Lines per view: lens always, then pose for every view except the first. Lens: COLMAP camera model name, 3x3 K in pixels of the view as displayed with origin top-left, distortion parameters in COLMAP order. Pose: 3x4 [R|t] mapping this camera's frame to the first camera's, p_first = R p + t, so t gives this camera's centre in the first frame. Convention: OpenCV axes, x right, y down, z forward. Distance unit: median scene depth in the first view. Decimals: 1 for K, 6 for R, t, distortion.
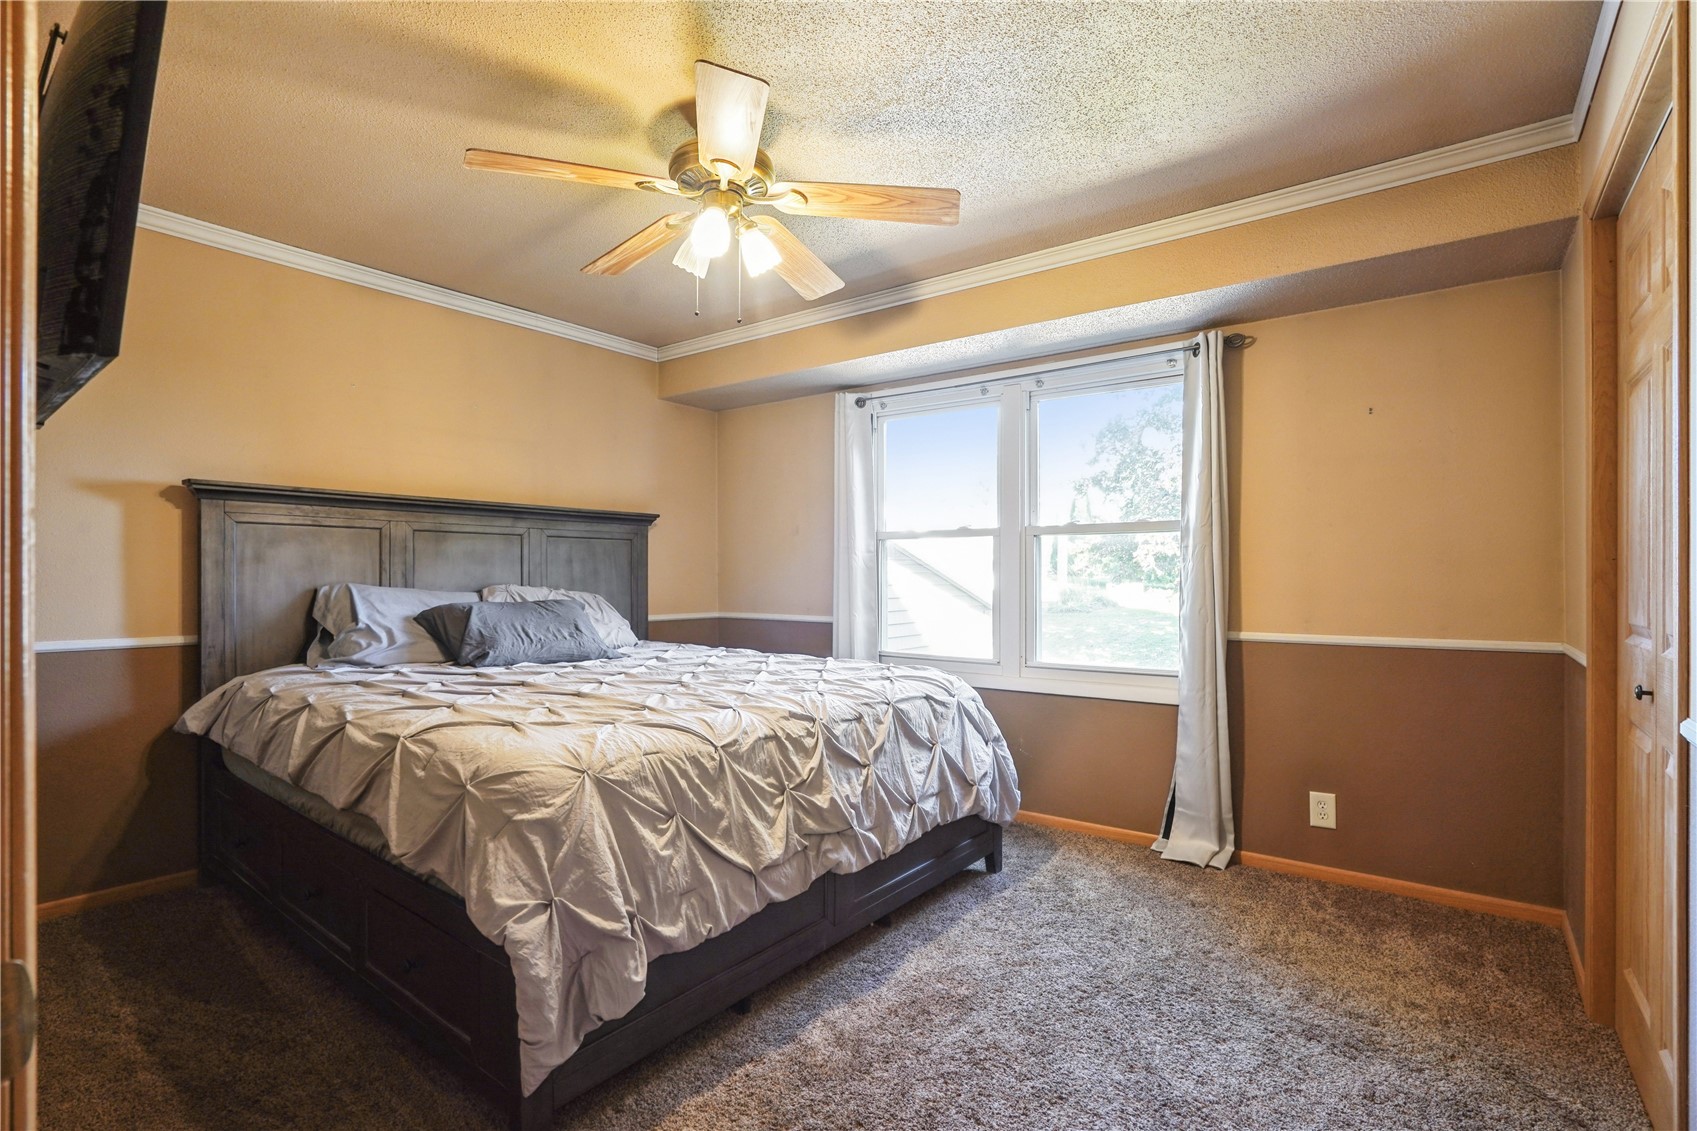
lens RADIAL K [[794.9, 0, 845.7], [0, 794.9, 571.4], [0, 0, 1]] dist [-0.064832, 0.027093]
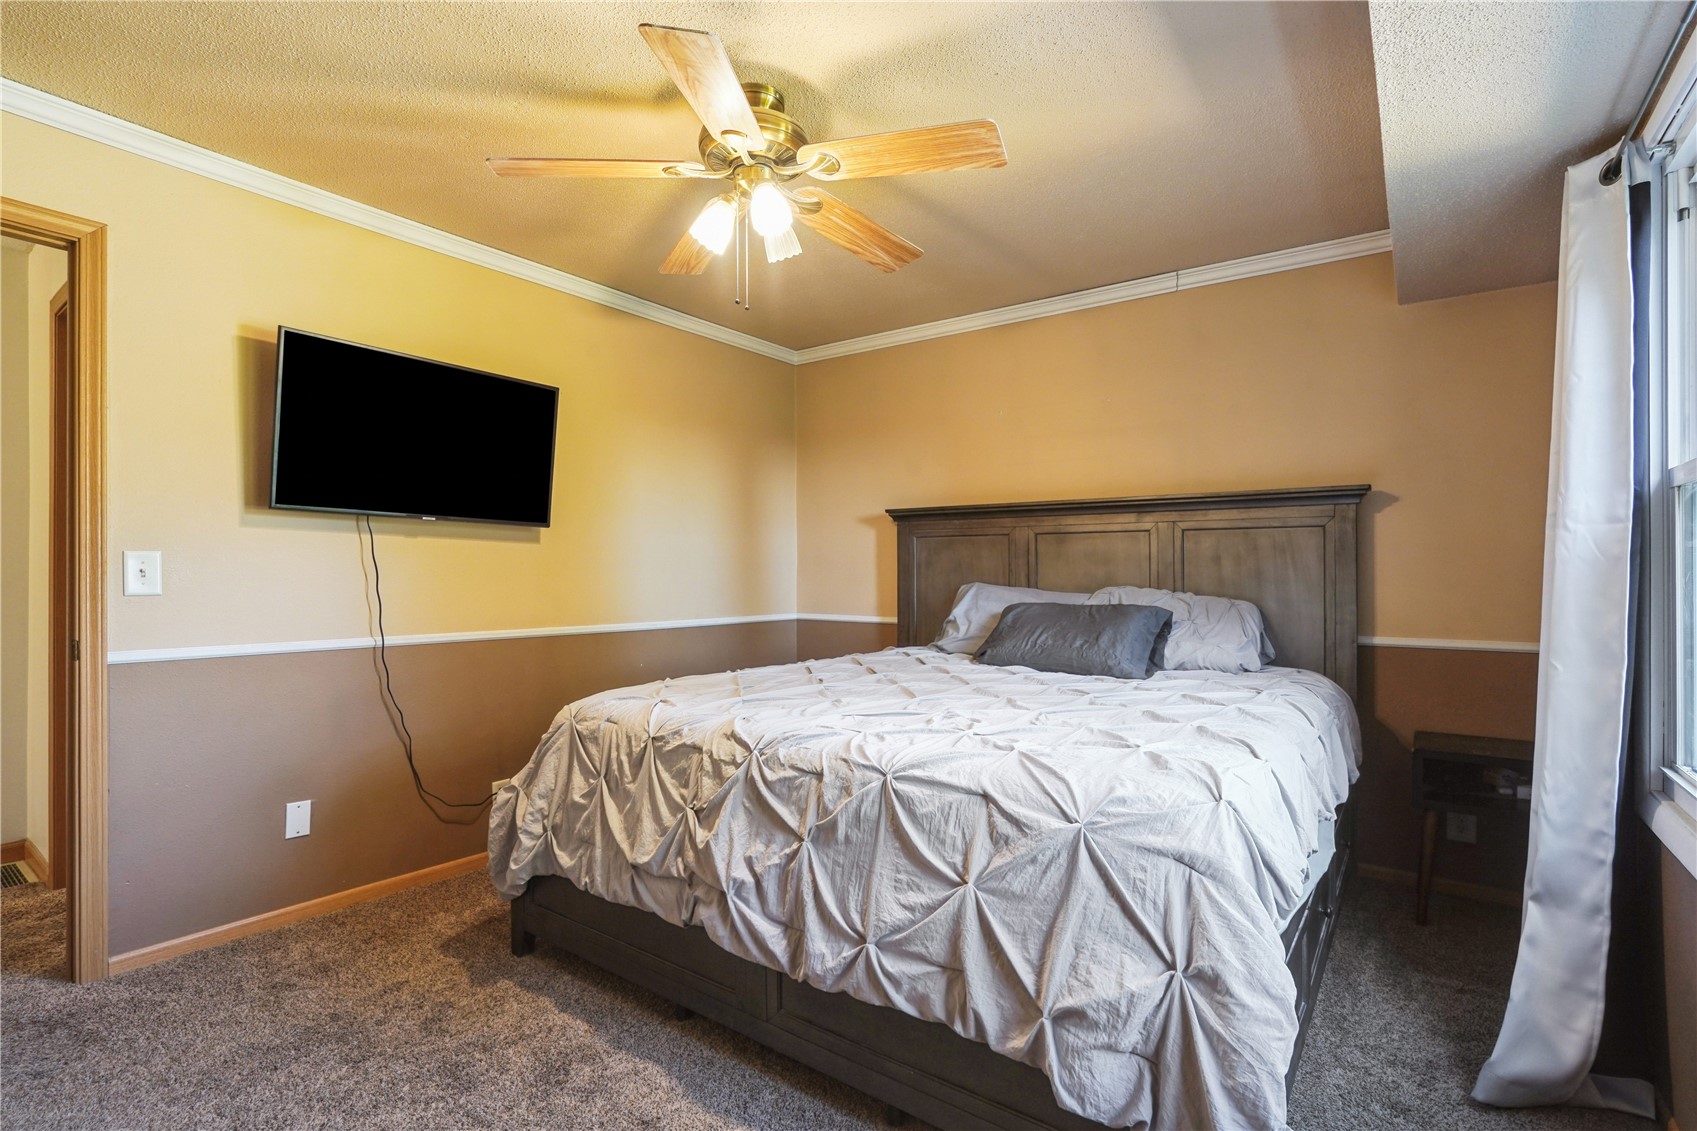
lens RADIAL K [[794.9, 0, 845.7], [0, 794.9, 571.4], [0, 0, 1]] dist [-0.064832, 0.027093]
pose [[0.027266, -0.006710, -0.999606, 0.643276], [0.000878, 0.999977, -0.006689, 0.007253], [0.999628, -0.000695, 0.027272, 0.886525]]
